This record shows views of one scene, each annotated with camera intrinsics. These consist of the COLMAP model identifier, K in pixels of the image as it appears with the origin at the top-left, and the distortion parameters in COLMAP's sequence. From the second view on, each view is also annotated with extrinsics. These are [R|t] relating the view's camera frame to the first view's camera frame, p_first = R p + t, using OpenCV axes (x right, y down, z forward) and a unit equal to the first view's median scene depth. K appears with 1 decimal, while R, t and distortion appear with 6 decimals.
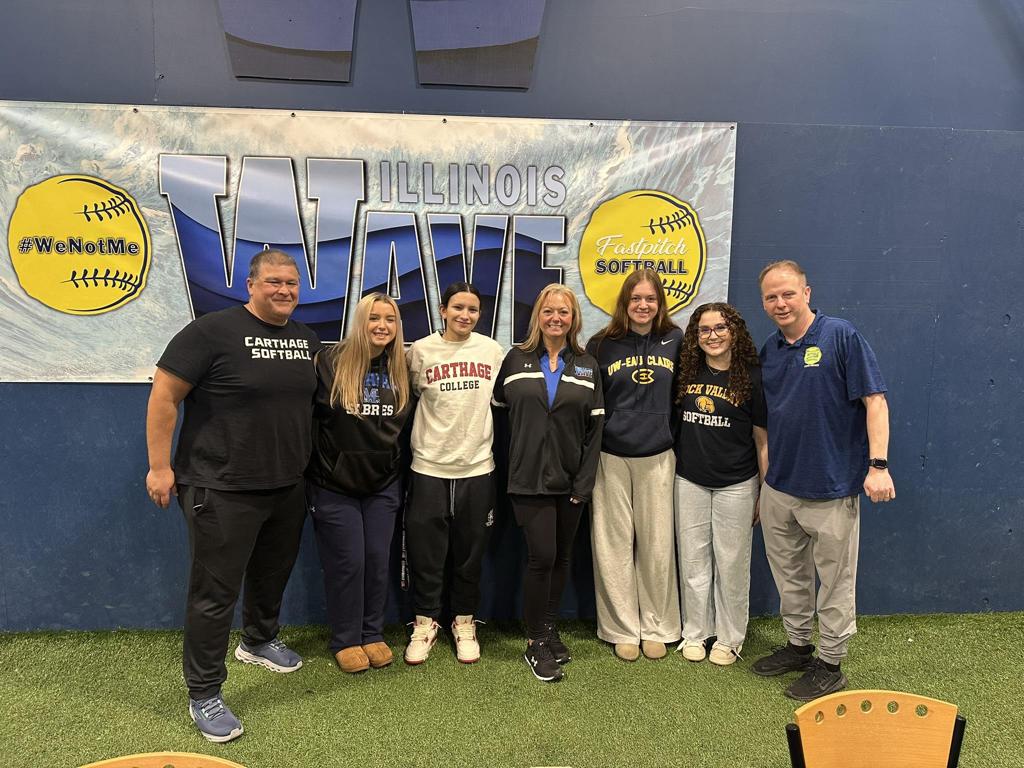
lens RADIAL K [[717.2, 0, 510.0], [0, 717.2, 389.0], [0, 0, 1]] dist [0.080607, -0.107564]
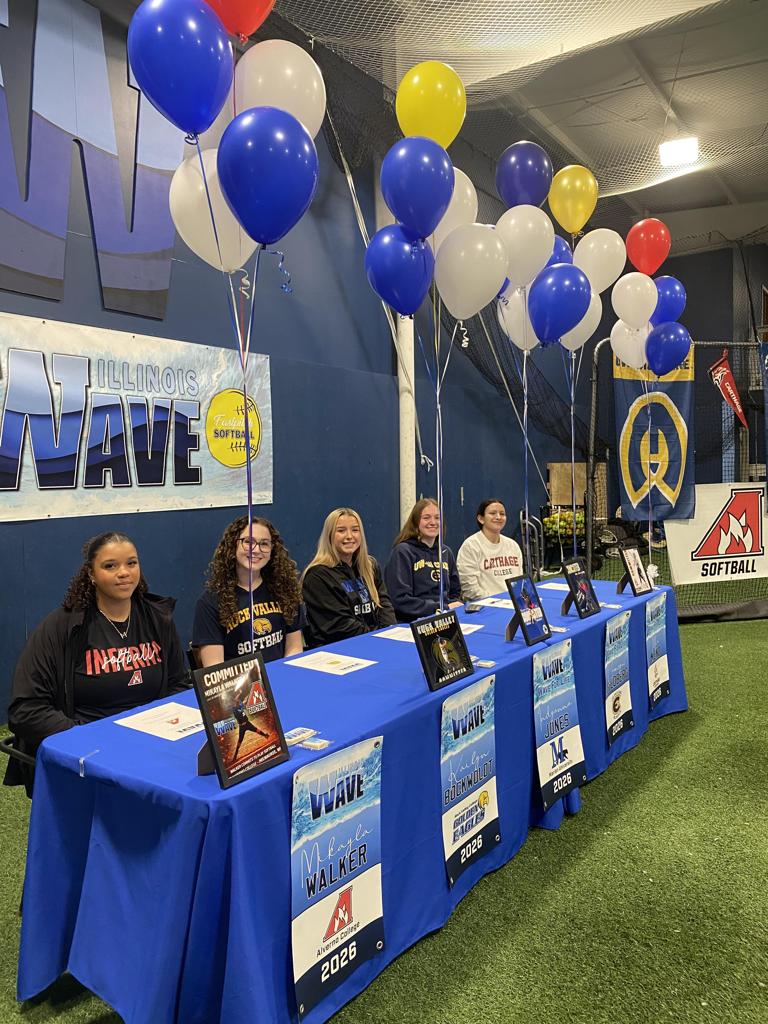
lens RADIAL K [[774.2, 0, 378.5], [0, 774.2, 499.6], [0, 0, 1]] dist [0.063181, -0.093849]
pose [[0.627916, -0.053210, 0.776460, -1.038967], [0.120880, 0.992221, -0.029758, 0.074922], [-0.768836, 0.112544, 0.629464, -0.371328]]
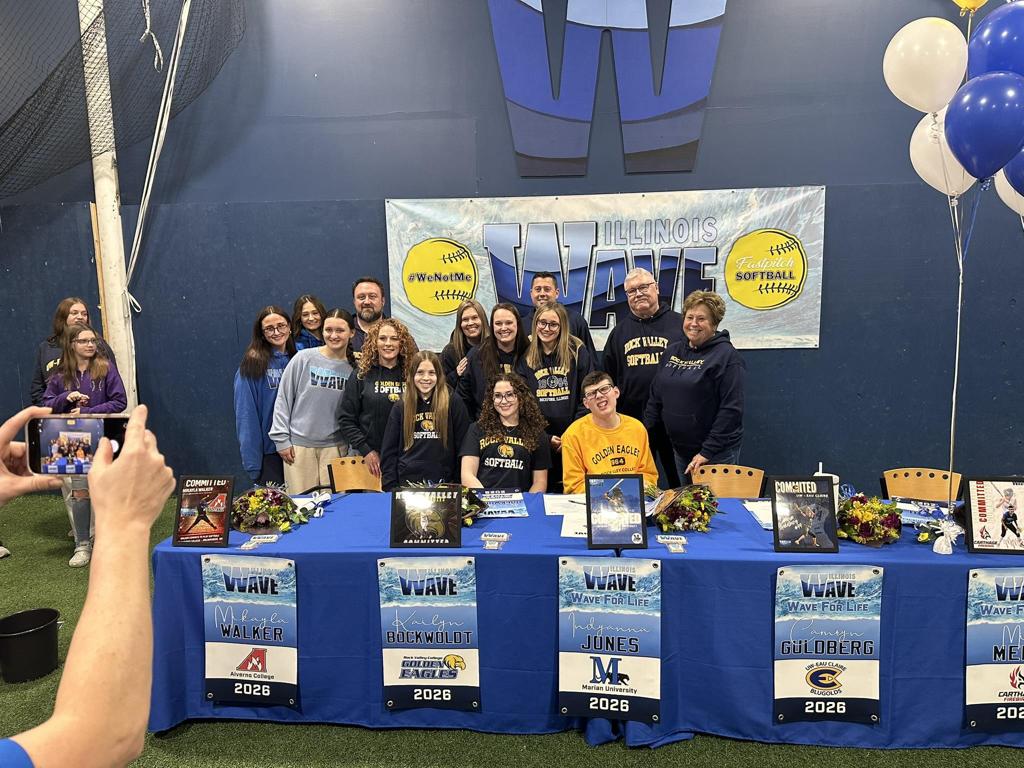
lens RADIAL K [[717.2, 0, 513.6], [0, 717.2, 379.7], [0, 0, 1]] dist [0.080607, -0.107564]
pose [[0.988985, -0.011778, -0.147544, -0.145458], [0.013731, 0.999831, 0.012222, 0.038216], [0.147375, -0.014113, 0.988980, -0.729213]]
